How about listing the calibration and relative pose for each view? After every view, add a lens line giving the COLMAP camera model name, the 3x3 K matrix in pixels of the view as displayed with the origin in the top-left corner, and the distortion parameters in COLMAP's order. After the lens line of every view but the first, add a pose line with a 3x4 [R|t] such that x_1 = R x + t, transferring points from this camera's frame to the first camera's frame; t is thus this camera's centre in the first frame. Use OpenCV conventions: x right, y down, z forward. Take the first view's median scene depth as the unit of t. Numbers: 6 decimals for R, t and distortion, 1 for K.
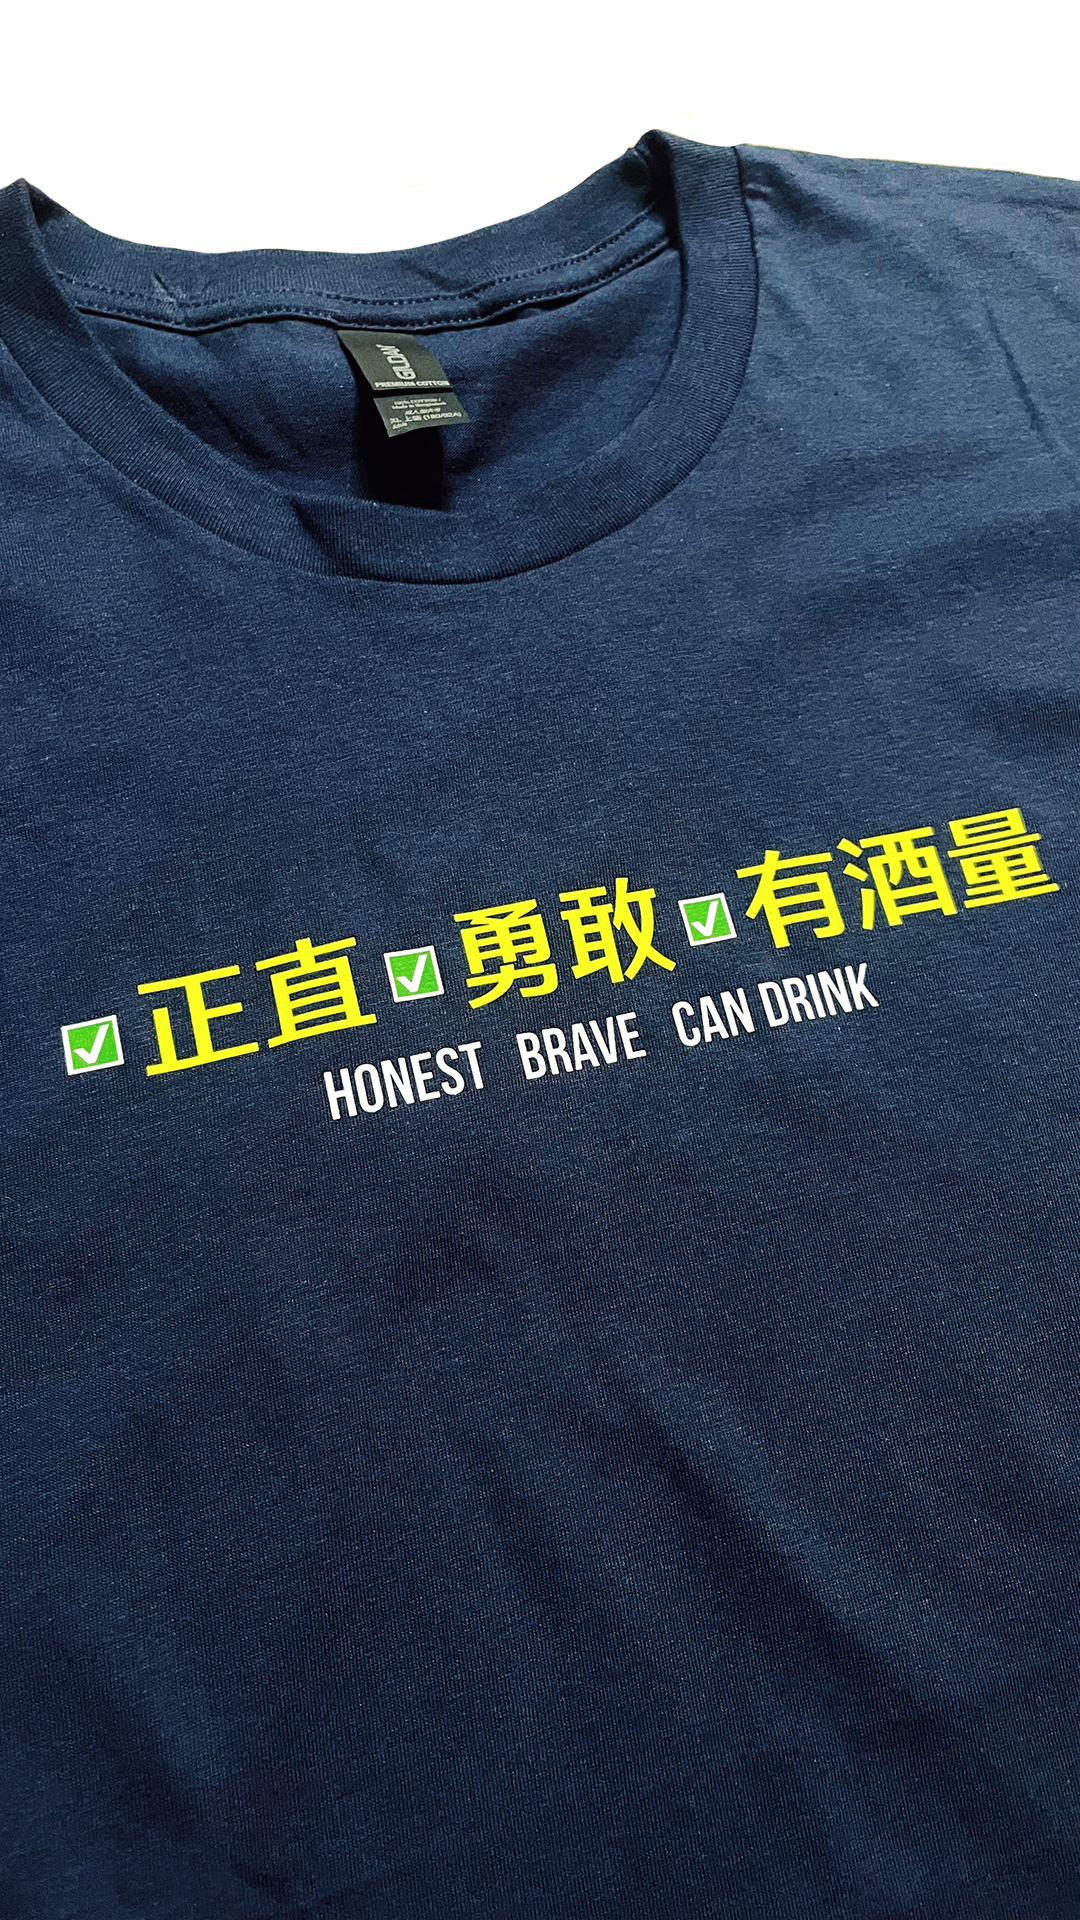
lens RADIAL K [[1406.8, 0, 540.0], [0, 1406.8, 960.0], [0, 0, 1]] dist [0.108379, -0.155233]
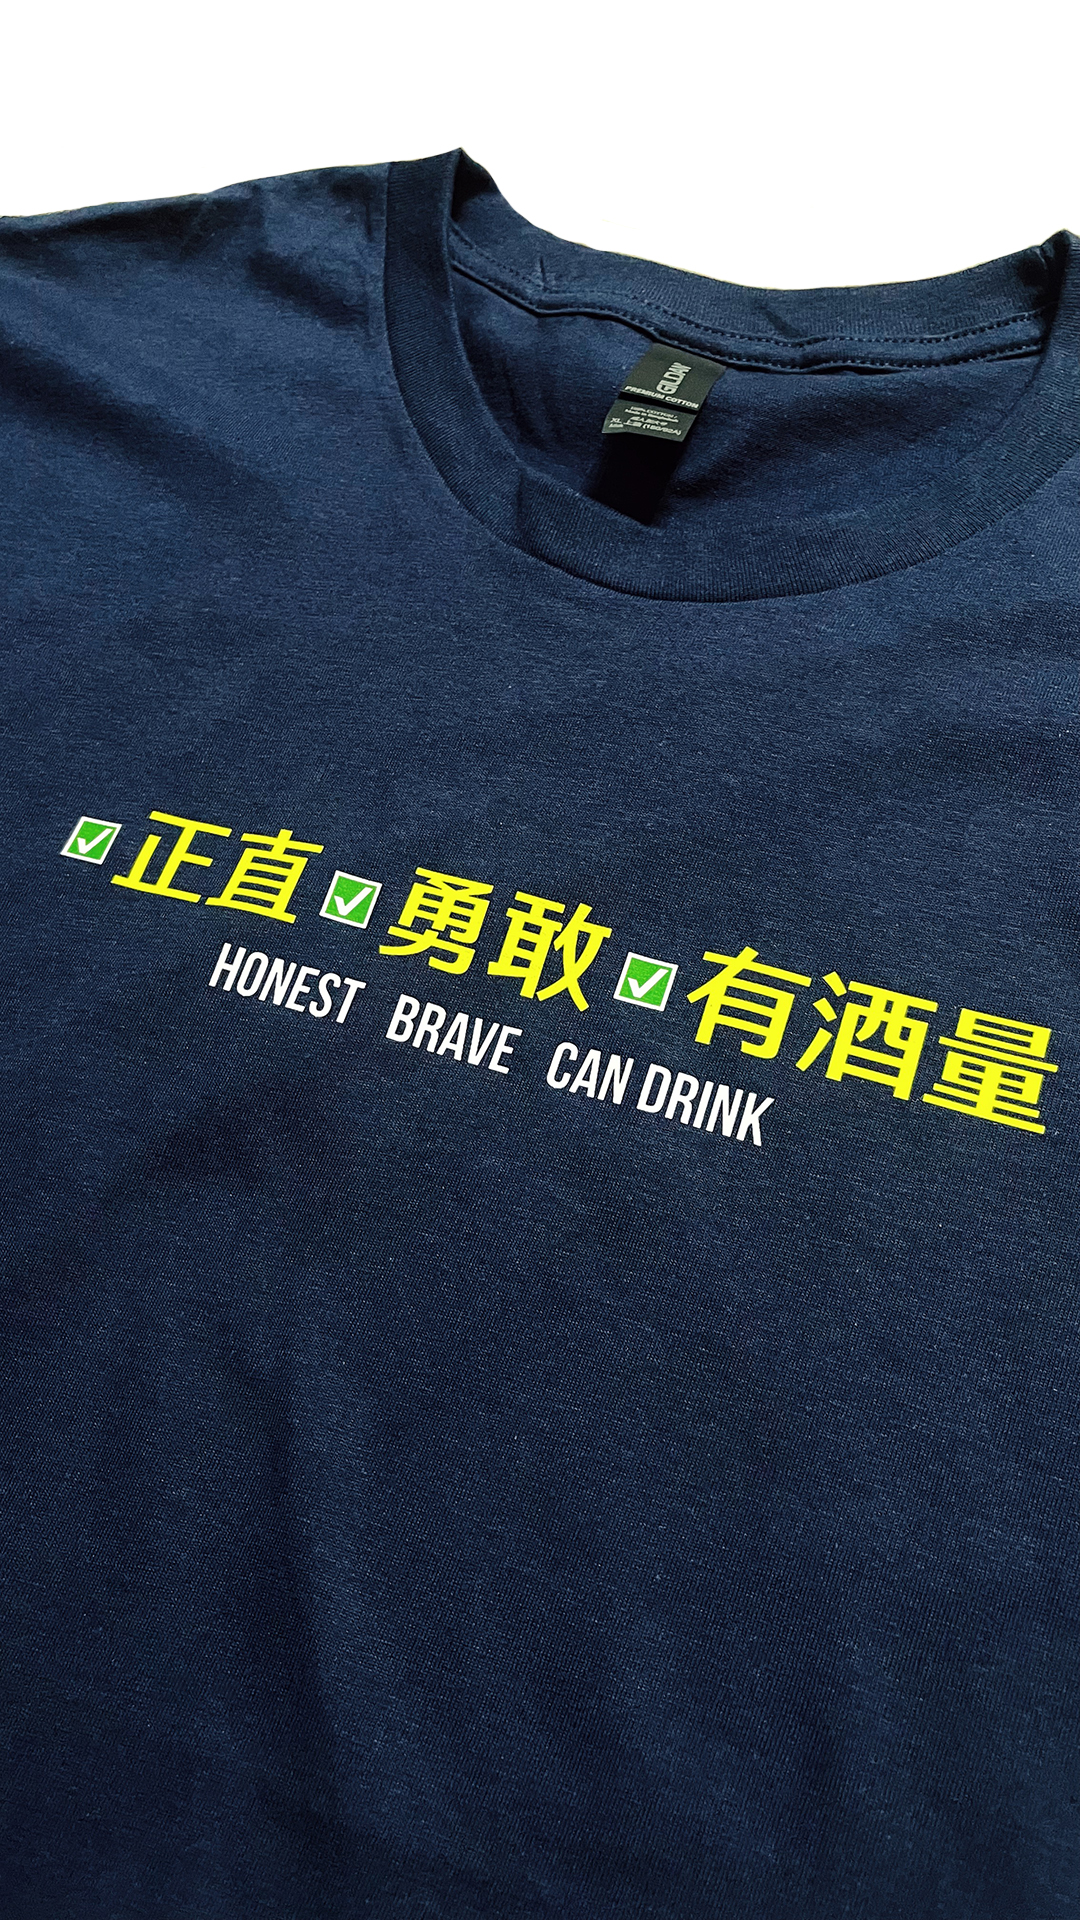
lens RADIAL K [[1406.8, 0, 540.0], [0, 1406.8, 960.0], [0, 0, 1]] dist [0.108379, -0.155233]
pose [[0.815338, 0.406464, -0.412325, 0.442297], [-0.436473, 0.899410, 0.023537, -0.033286], [0.380416, 0.160778, 0.910733, 0.118215]]
